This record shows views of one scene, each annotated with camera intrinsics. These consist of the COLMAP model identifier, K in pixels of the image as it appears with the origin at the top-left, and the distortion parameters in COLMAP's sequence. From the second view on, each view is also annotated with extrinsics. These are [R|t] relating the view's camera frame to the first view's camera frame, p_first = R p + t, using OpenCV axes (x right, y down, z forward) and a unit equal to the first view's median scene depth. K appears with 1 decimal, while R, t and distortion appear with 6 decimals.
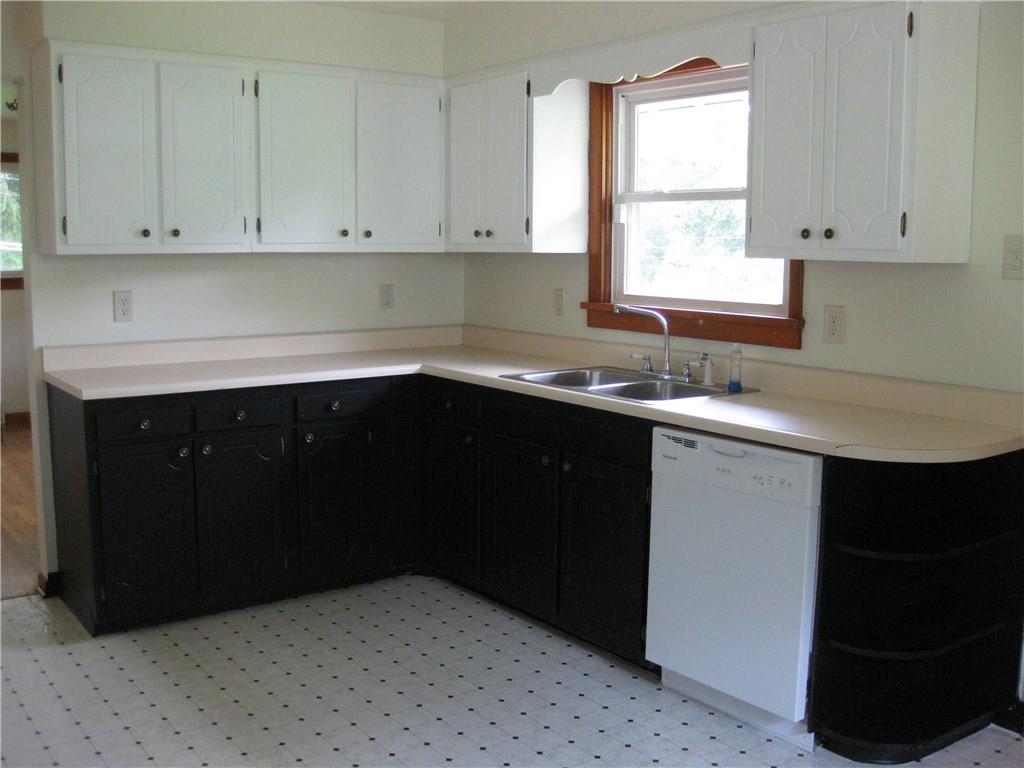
lens RADIAL K [[1049.5, 0, 508.9], [0, 1049.5, 382.3], [0, 0, 1]] dist [-0.128901, 0.000000]
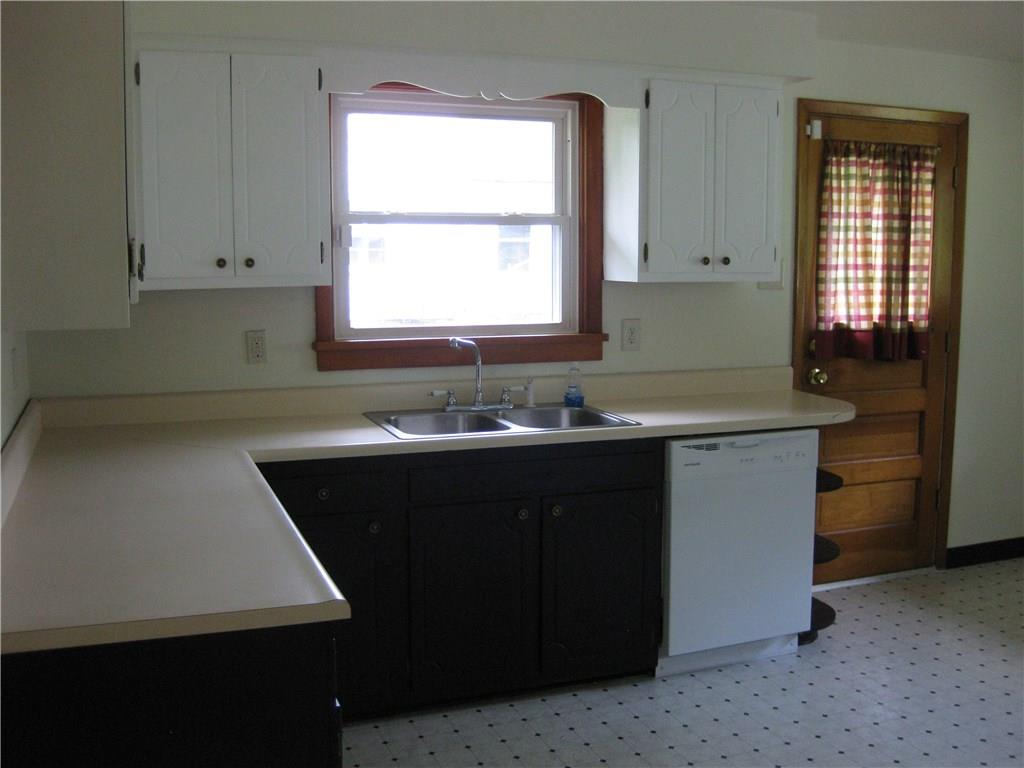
lens RADIAL K [[1049.5, 0, 509.6], [0, 1049.5, 388.4], [0, 0, 1]] dist [-0.128901, 0.000000]
pose [[0.267664, -0.131873, 0.954445, -0.876830], [0.128224, 0.986654, 0.100364, -0.133688], [-0.954942, 0.095518, 0.281001, 0.800819]]
